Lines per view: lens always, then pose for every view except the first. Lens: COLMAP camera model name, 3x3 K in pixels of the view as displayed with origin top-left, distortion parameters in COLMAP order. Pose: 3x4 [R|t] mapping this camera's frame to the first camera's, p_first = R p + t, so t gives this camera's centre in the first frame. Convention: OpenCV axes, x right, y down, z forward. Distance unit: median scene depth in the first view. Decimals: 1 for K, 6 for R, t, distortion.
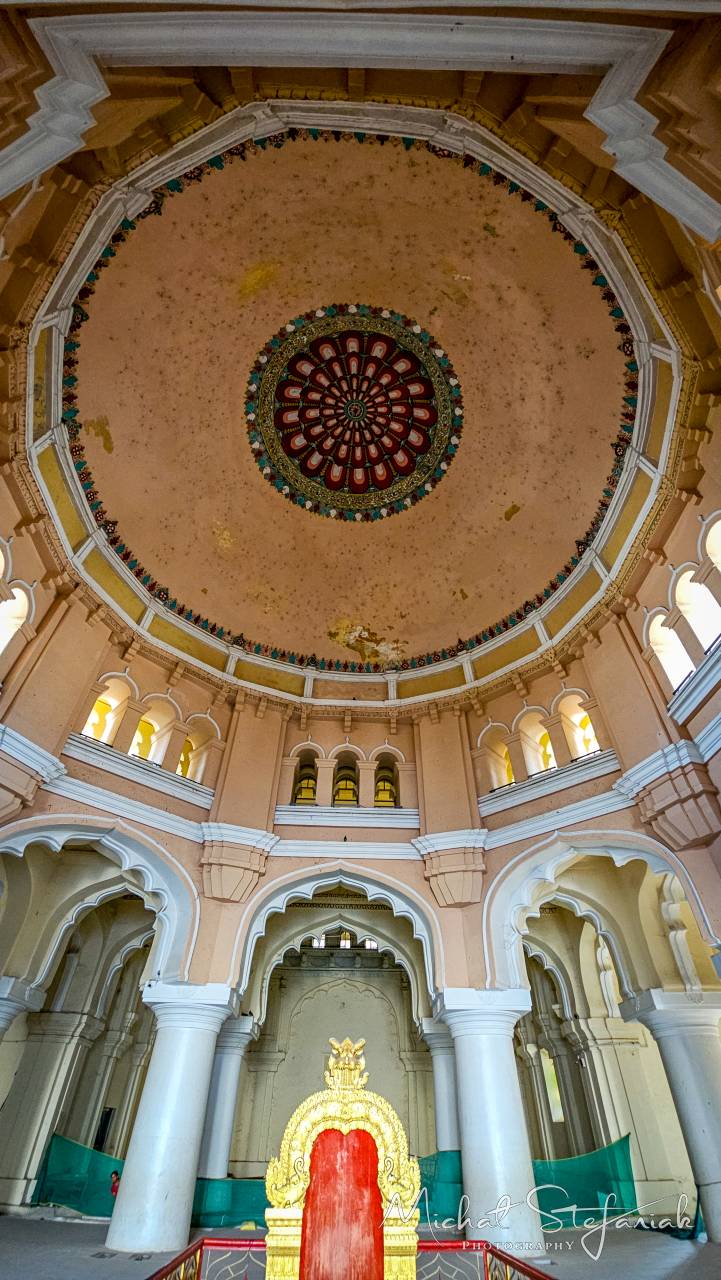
lens RADIAL K [[512.4, 0, 369.0], [0, 512.4, 643.0], [0, 0, 1]] dist [0.001254, -0.004750]
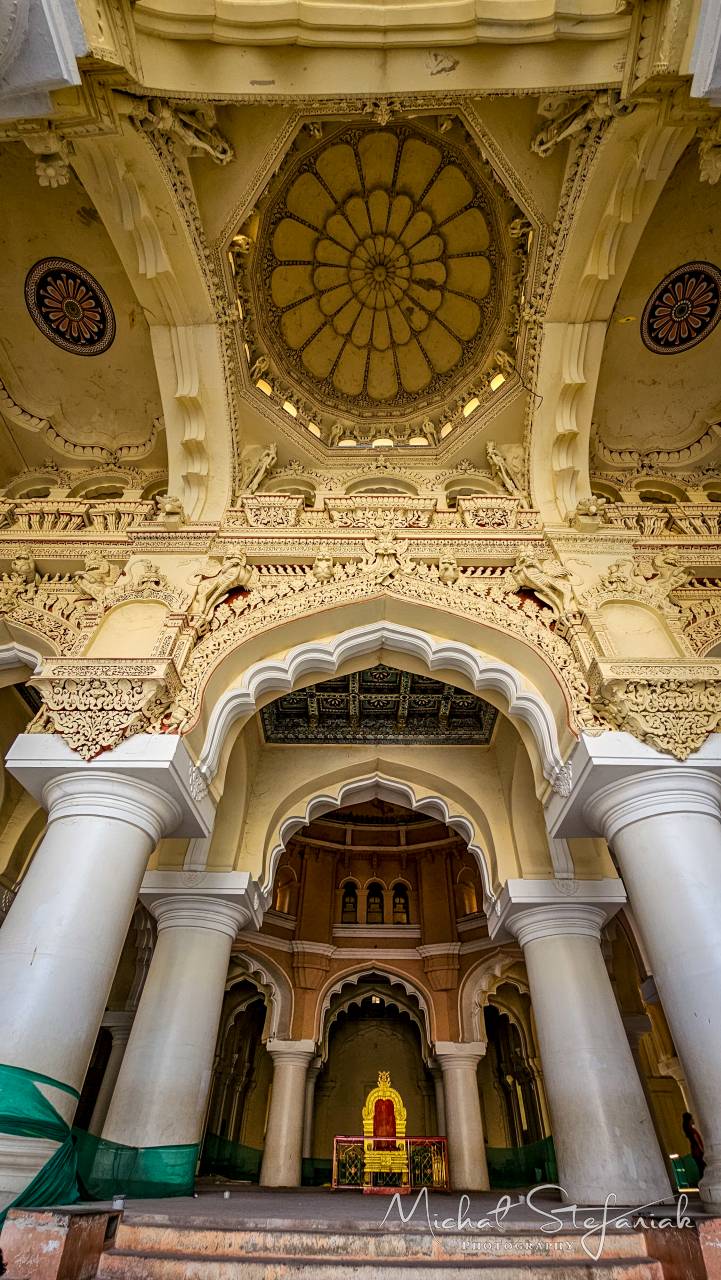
lens RADIAL K [[512.4, 0, 369.0], [0, 512.4, 643.0], [0, 0, 1]] dist [0.001254, -0.004750]
pose [[0.999048, -0.028574, -0.032974, 0.013137], [0.027276, 0.998861, -0.039152, -0.508255], [0.034055, 0.038215, 0.998689, -0.655971]]
